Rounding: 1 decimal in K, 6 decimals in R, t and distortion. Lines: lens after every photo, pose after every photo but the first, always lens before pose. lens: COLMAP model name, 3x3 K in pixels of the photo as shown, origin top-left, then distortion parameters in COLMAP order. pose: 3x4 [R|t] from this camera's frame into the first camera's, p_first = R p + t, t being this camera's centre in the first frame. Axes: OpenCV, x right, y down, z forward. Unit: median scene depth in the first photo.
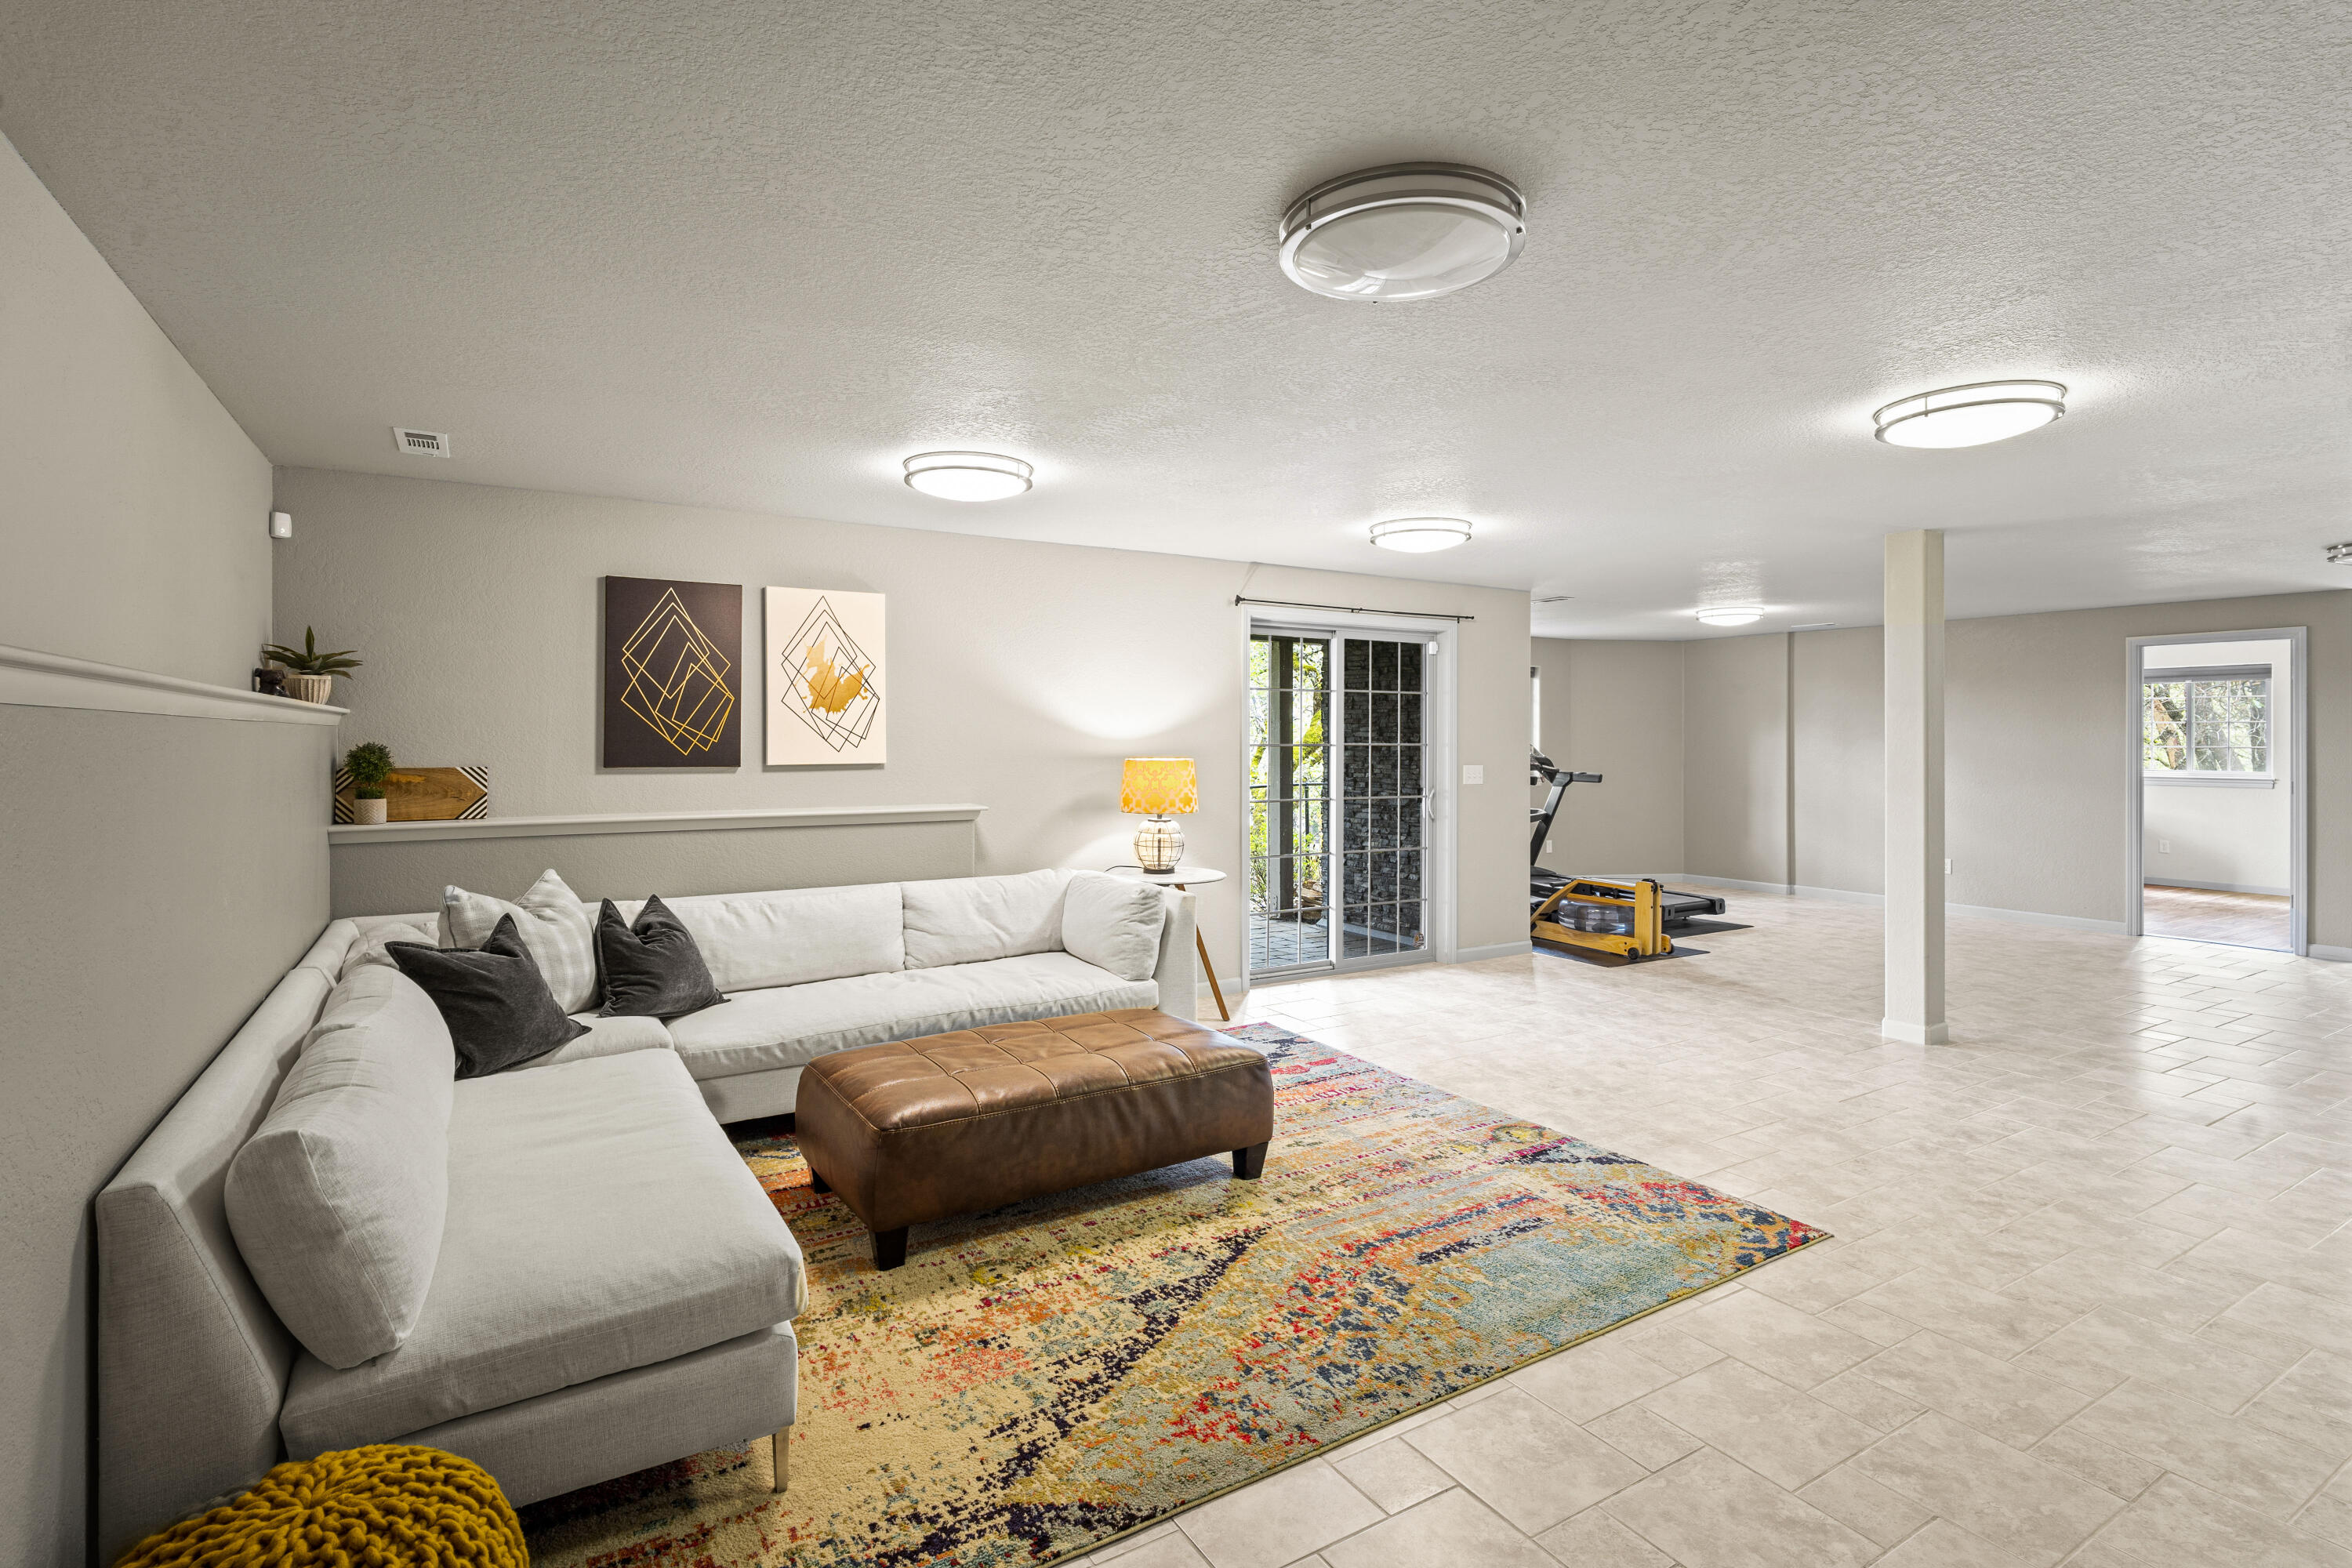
lens RADIAL K [[1119.4, 0, 1162.9], [0, 1119.4, 738.0], [0, 0, 1]] dist [-0.002054, -0.003033]
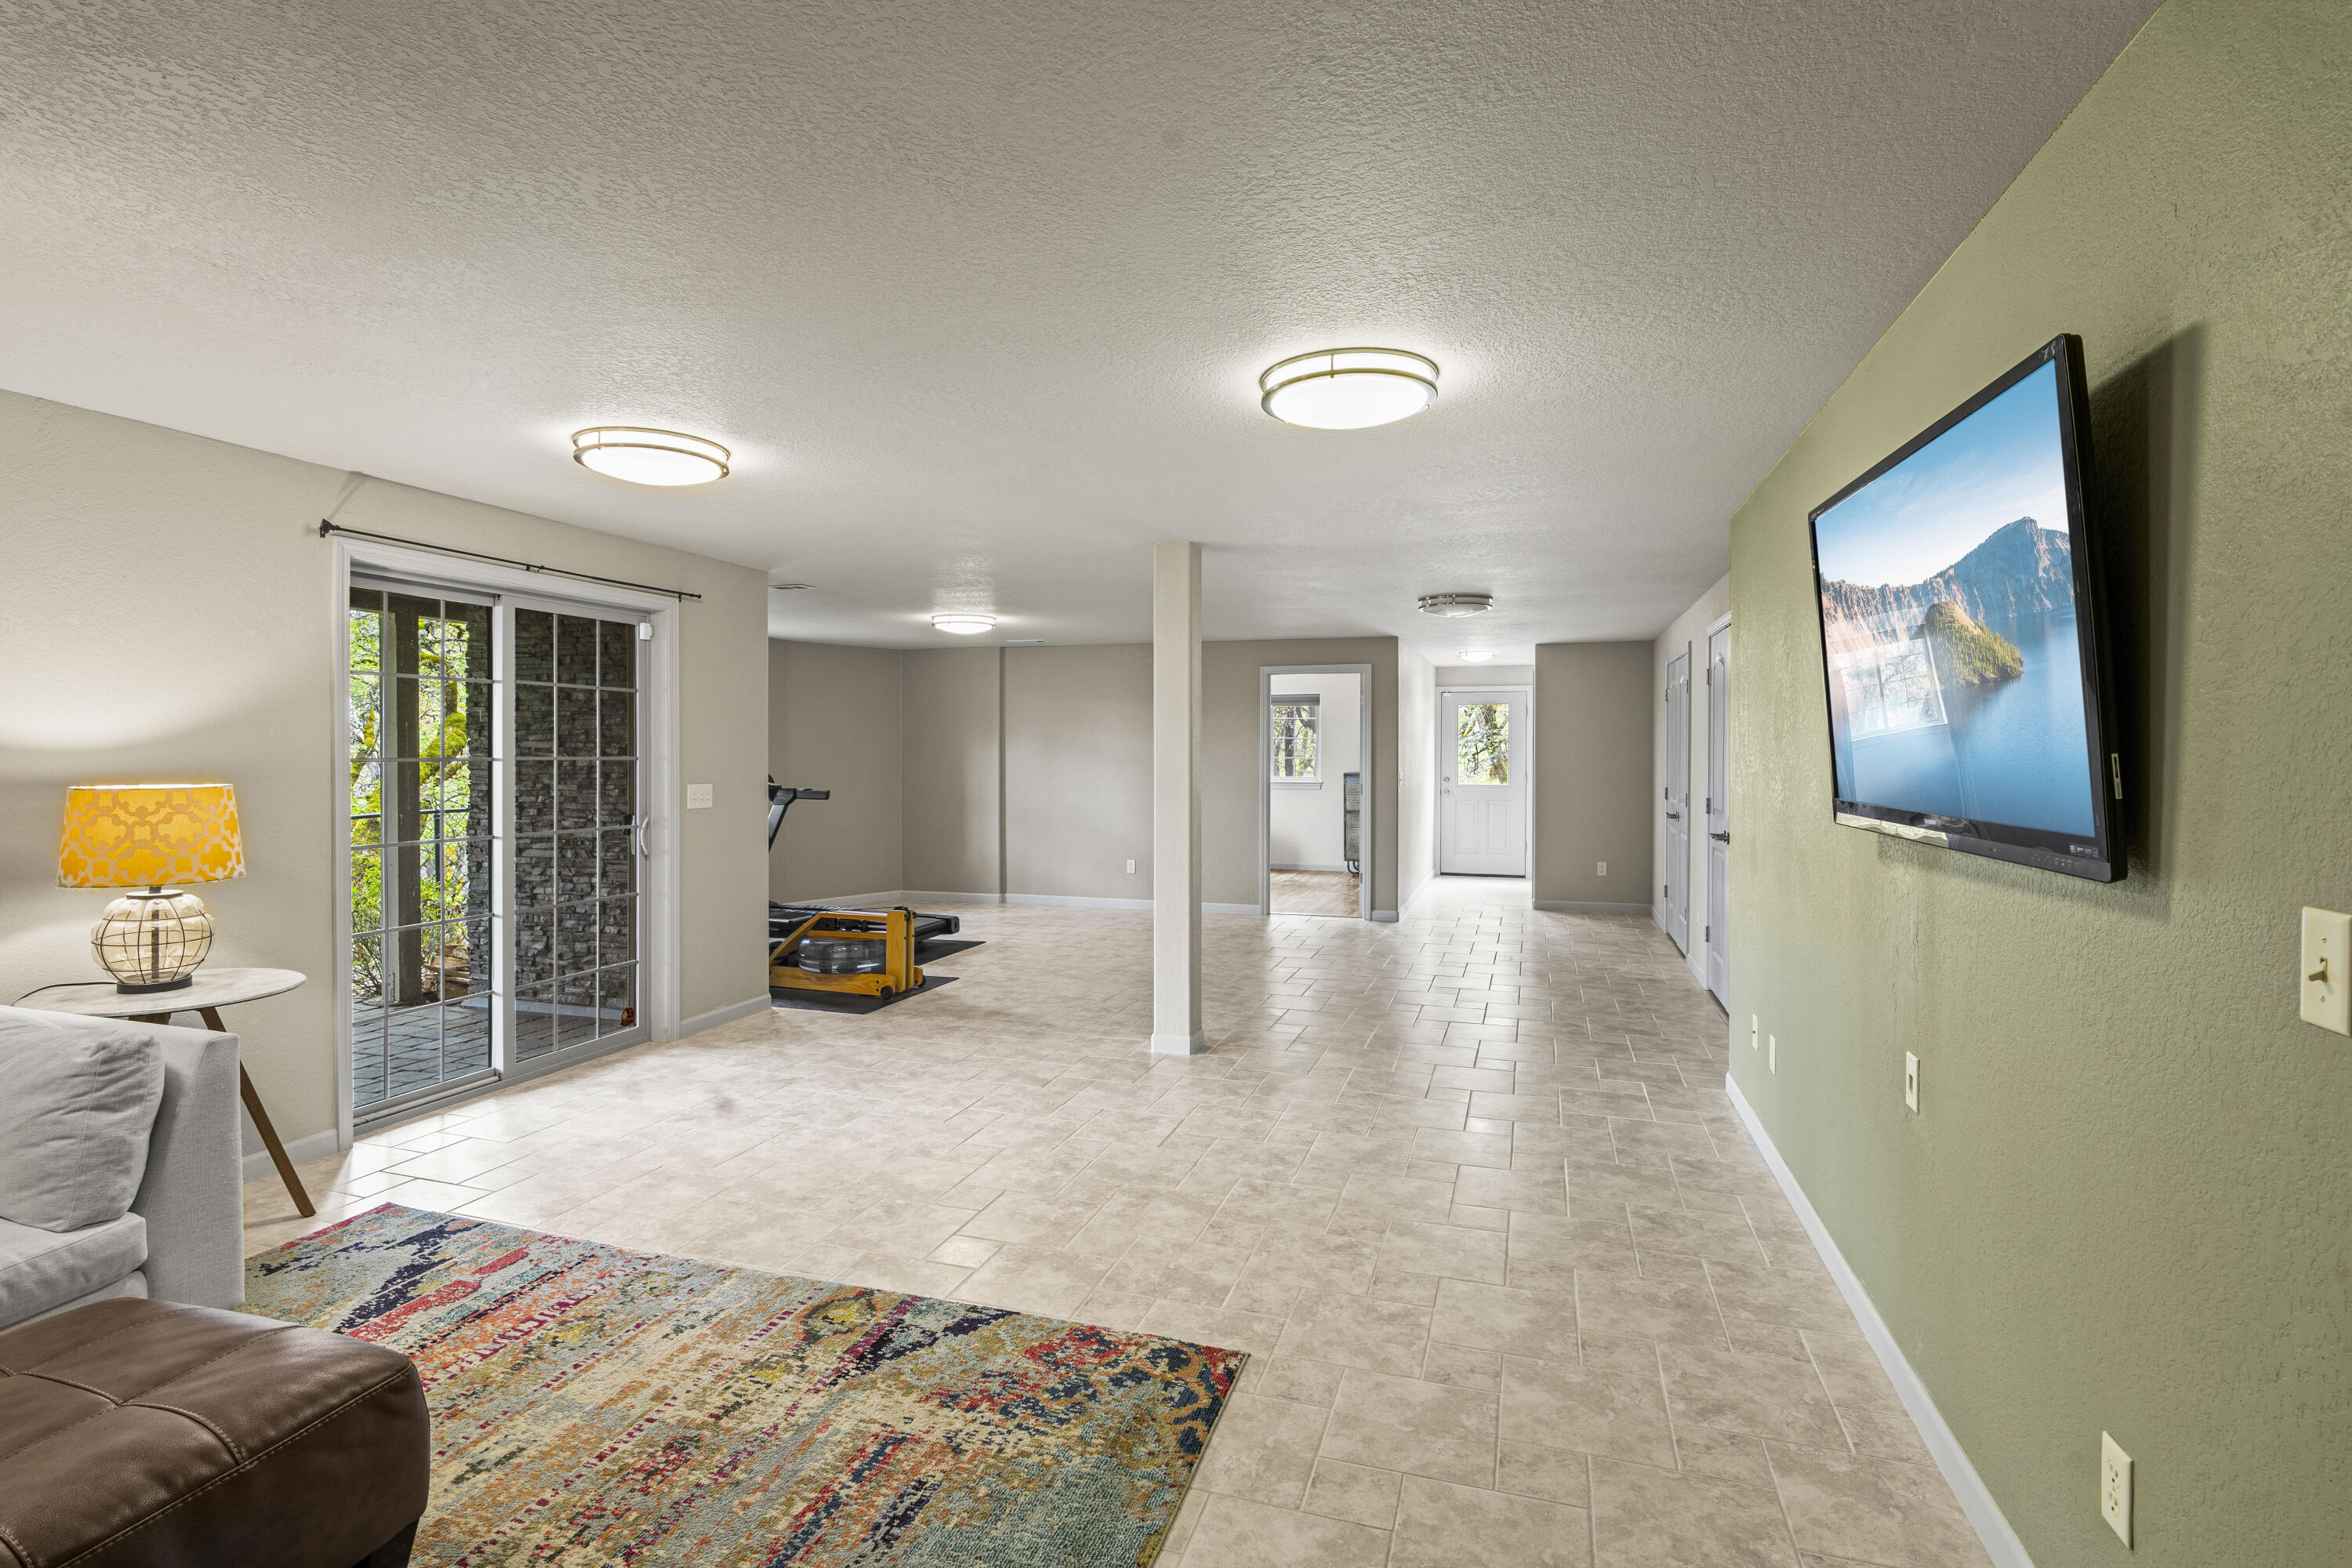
lens RADIAL K [[1119.4, 0, 1180.1], [0, 1119.4, 764.8], [0, 0, 1]] dist [-0.002054, -0.003033]
pose [[0.749430, -0.008050, 0.662034, 0.016992], [-0.000356, 0.999921, 0.012561, 0.001510], [-0.662083, -0.009650, 0.749368, 0.335313]]
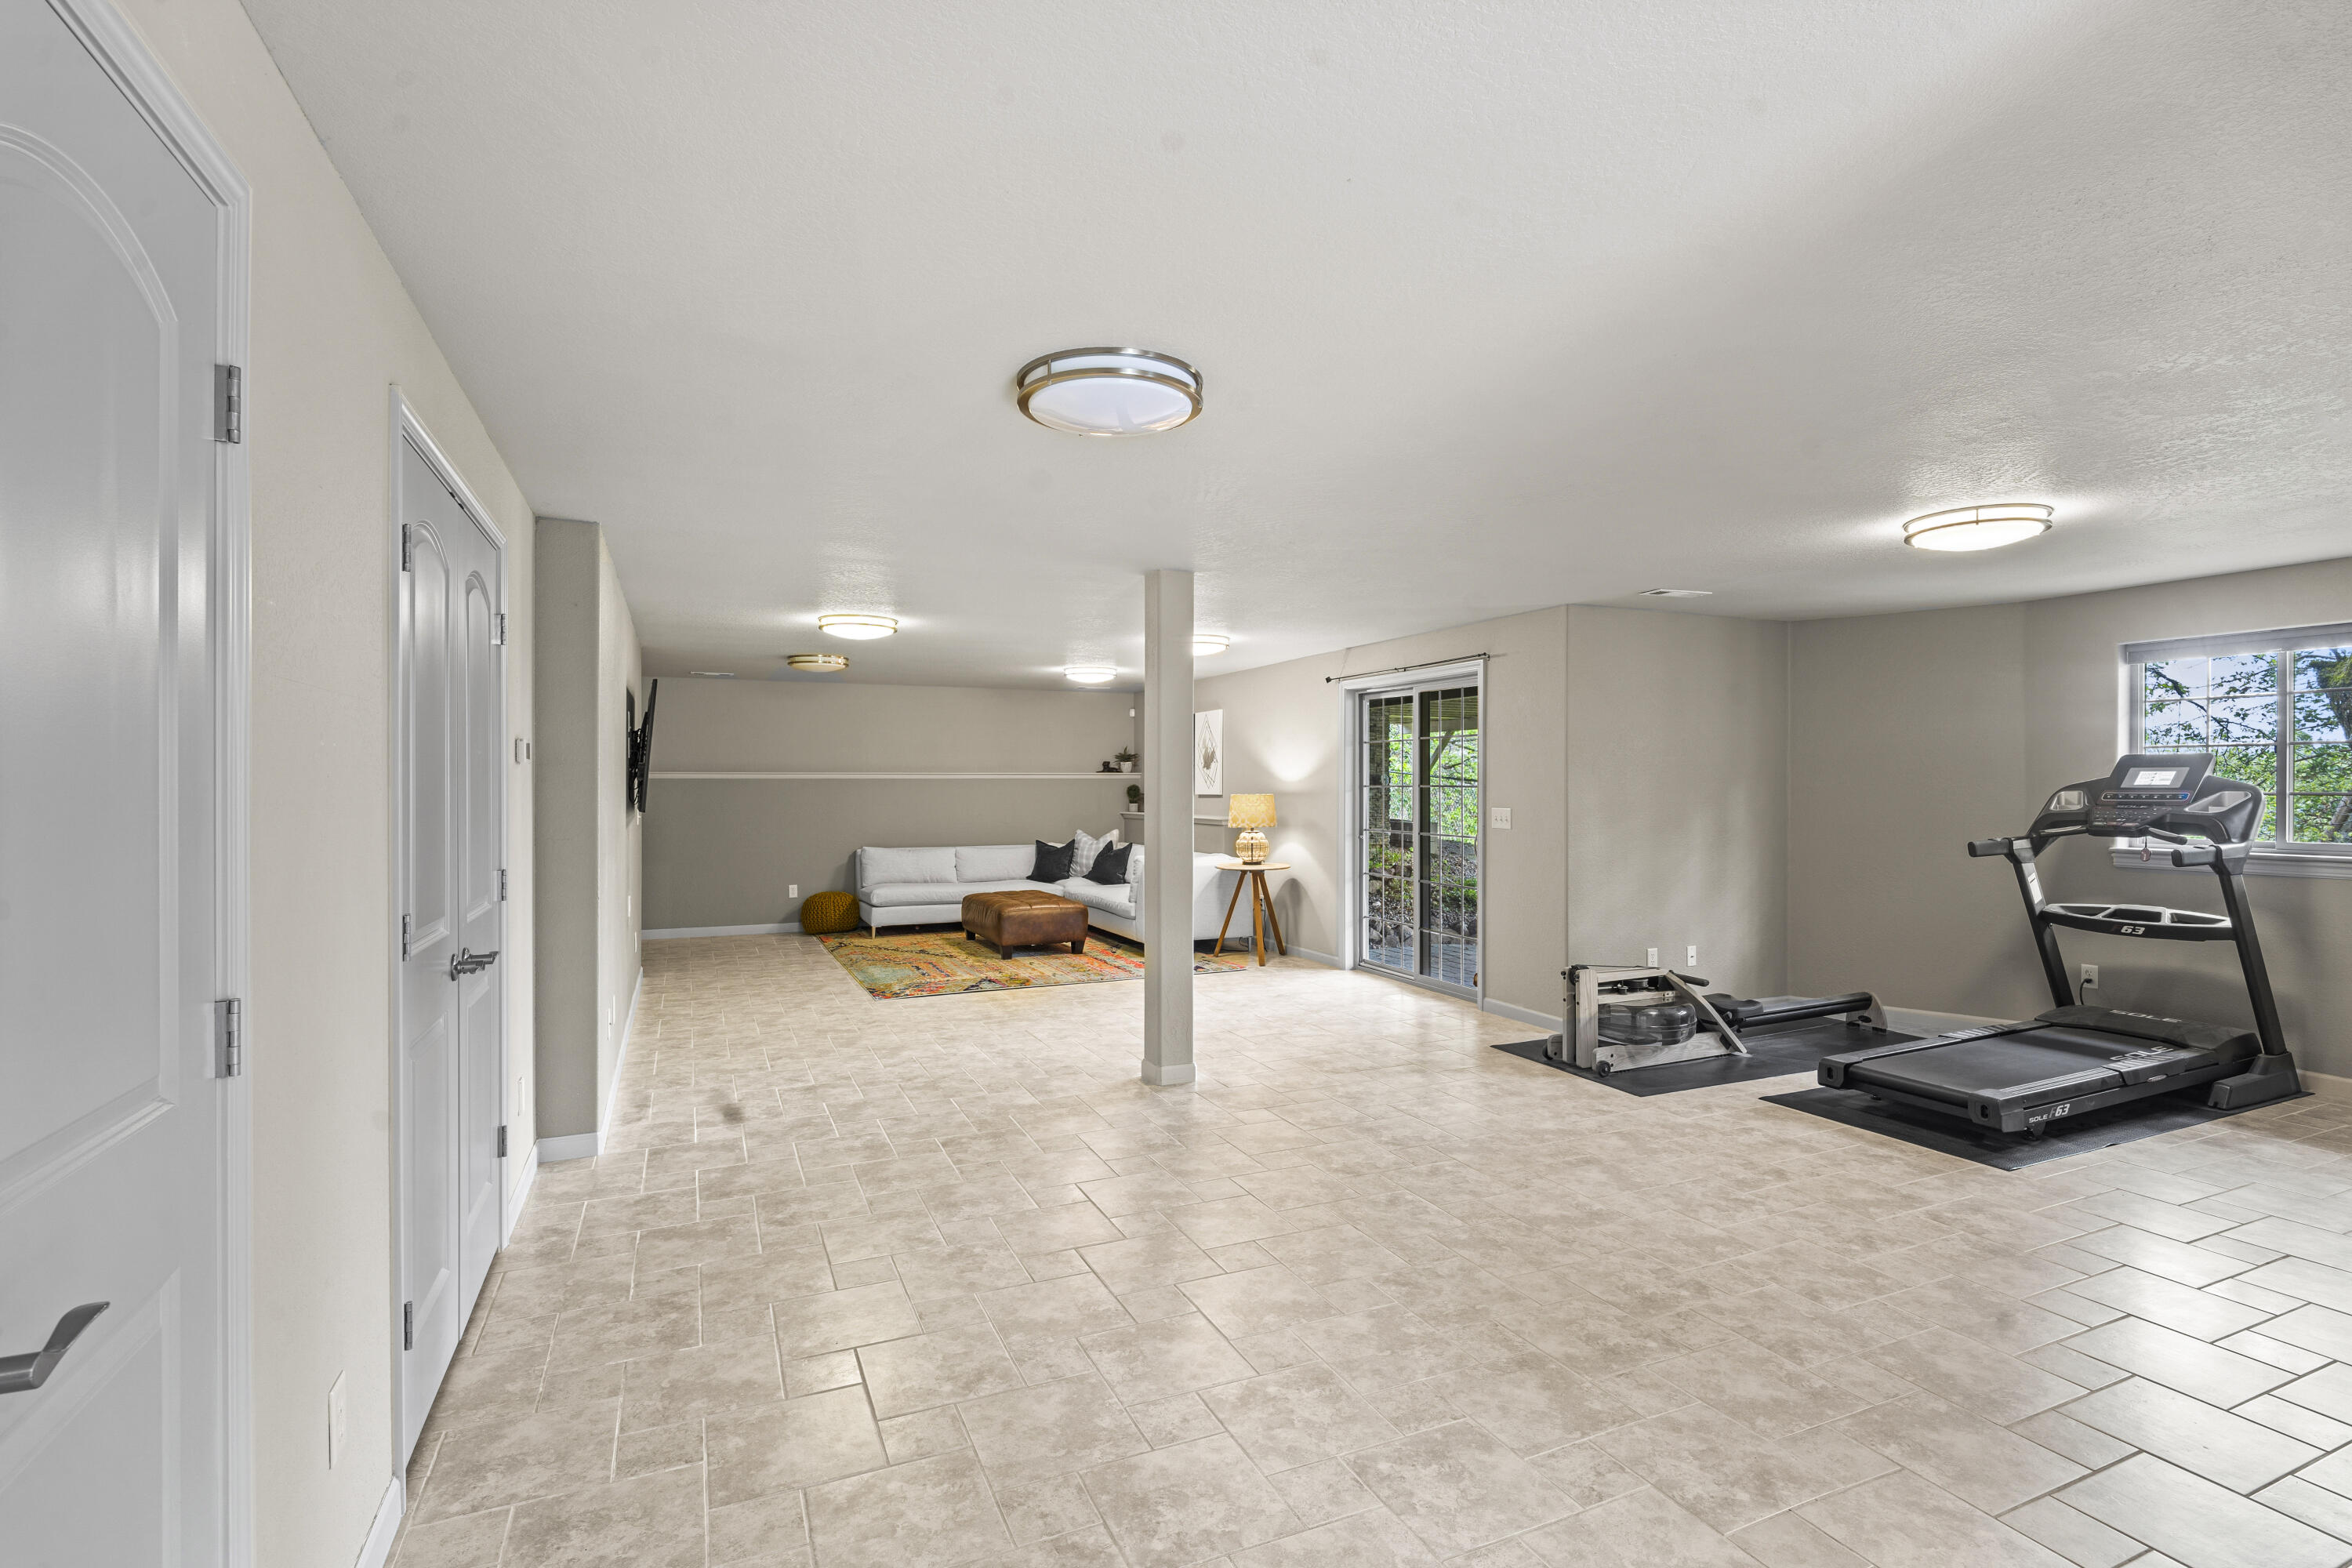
lens RADIAL K [[1119.4, 0, 1181.9], [0, 1119.4, 784.1], [0, 0, 1]] dist [-0.002054, -0.003033]
pose [[-0.124963, -0.000240, -0.992161, 2.234554], [0.002718, 0.999996, -0.000585, 0.007206], [0.992158, -0.002769, -0.124962, 1.527873]]
